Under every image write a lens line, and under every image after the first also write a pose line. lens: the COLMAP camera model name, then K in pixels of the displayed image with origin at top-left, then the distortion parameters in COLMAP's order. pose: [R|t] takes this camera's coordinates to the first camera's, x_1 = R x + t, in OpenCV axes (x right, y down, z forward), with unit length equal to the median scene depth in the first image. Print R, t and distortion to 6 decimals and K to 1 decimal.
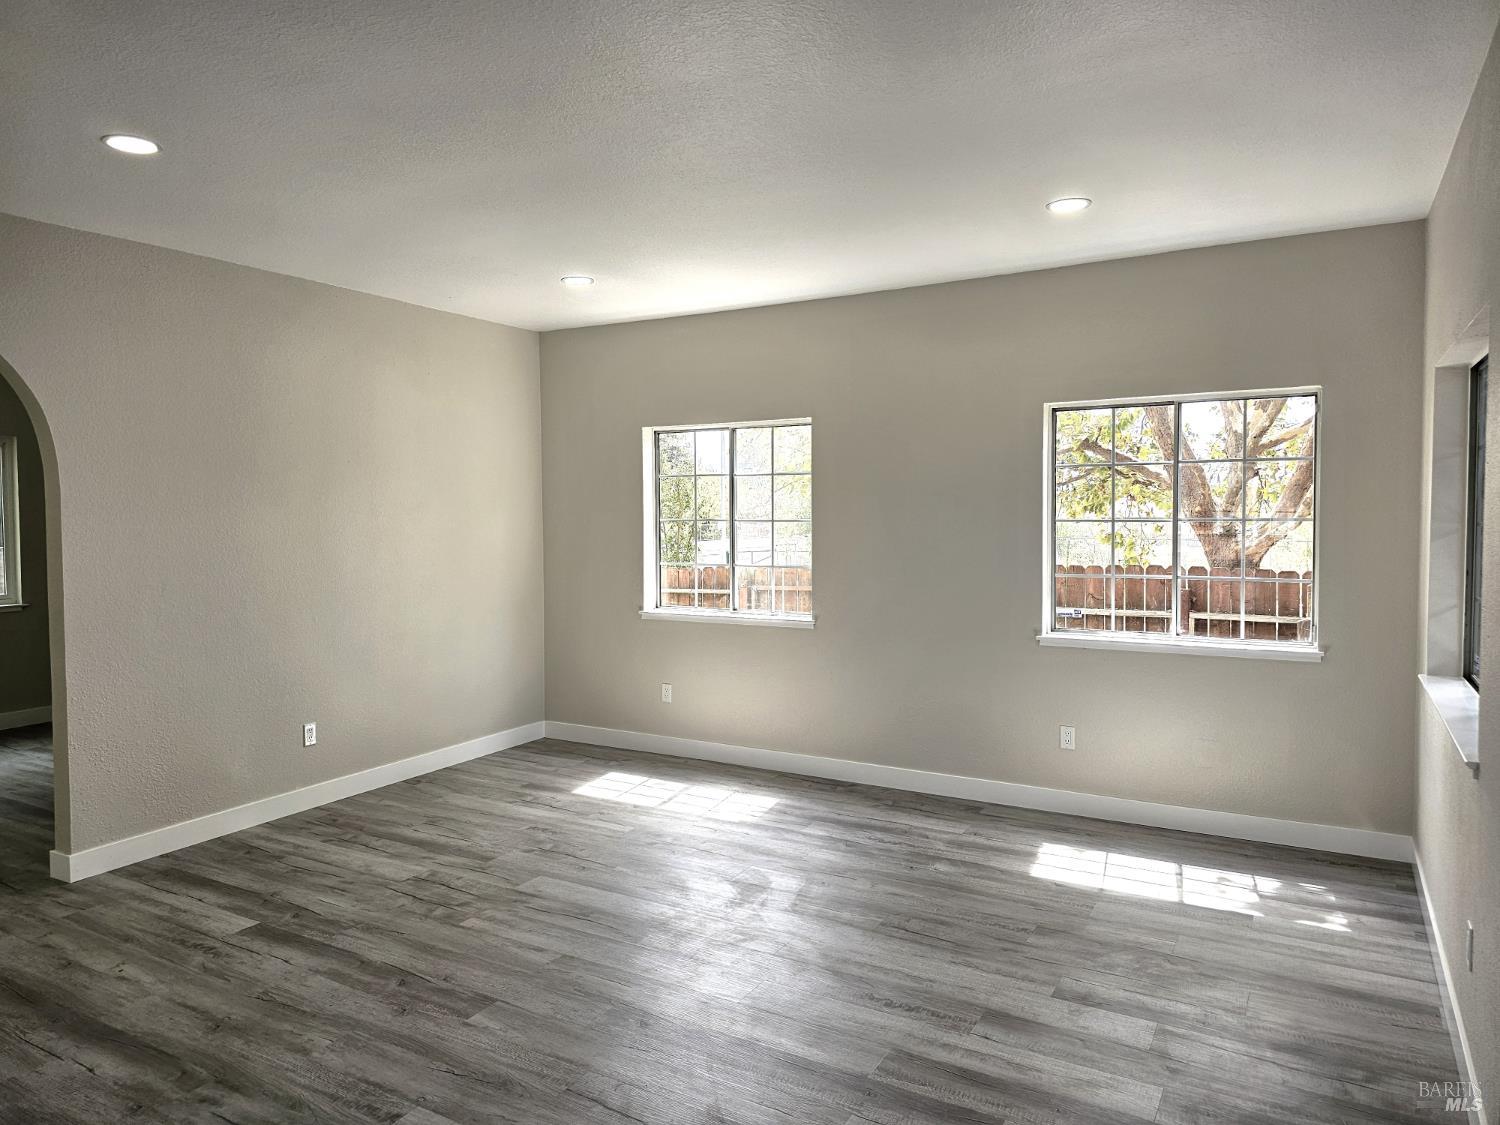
lens RADIAL K [[1005.5, 0, 738.7], [0, 1005.5, 551.8], [0, 0, 1]] dist [0.069240, -0.061940]
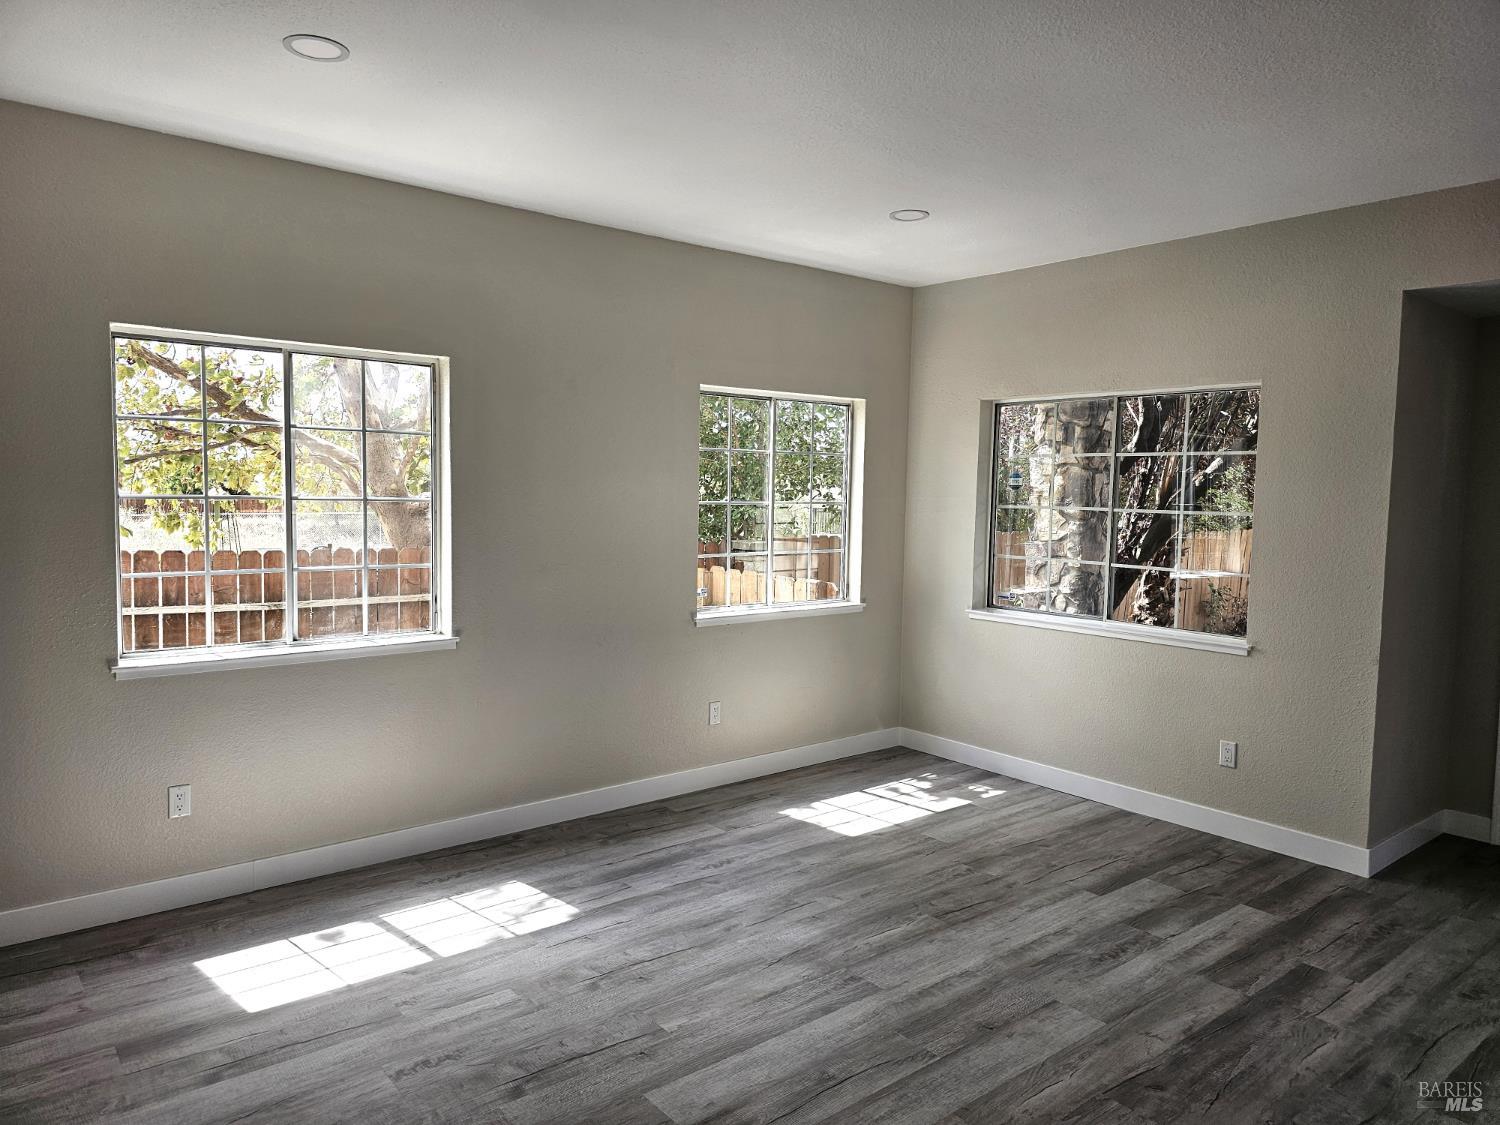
lens RADIAL K [[1005.5, 0, 738.7], [0, 1005.5, 551.8], [0, 0, 1]] dist [0.069240, -0.061940]
pose [[0.349307, -0.045476, 0.935904, -0.666693], [0.020723, 0.998952, 0.040806, -0.022445], [-0.936779, 0.005141, 0.349883, 0.676223]]
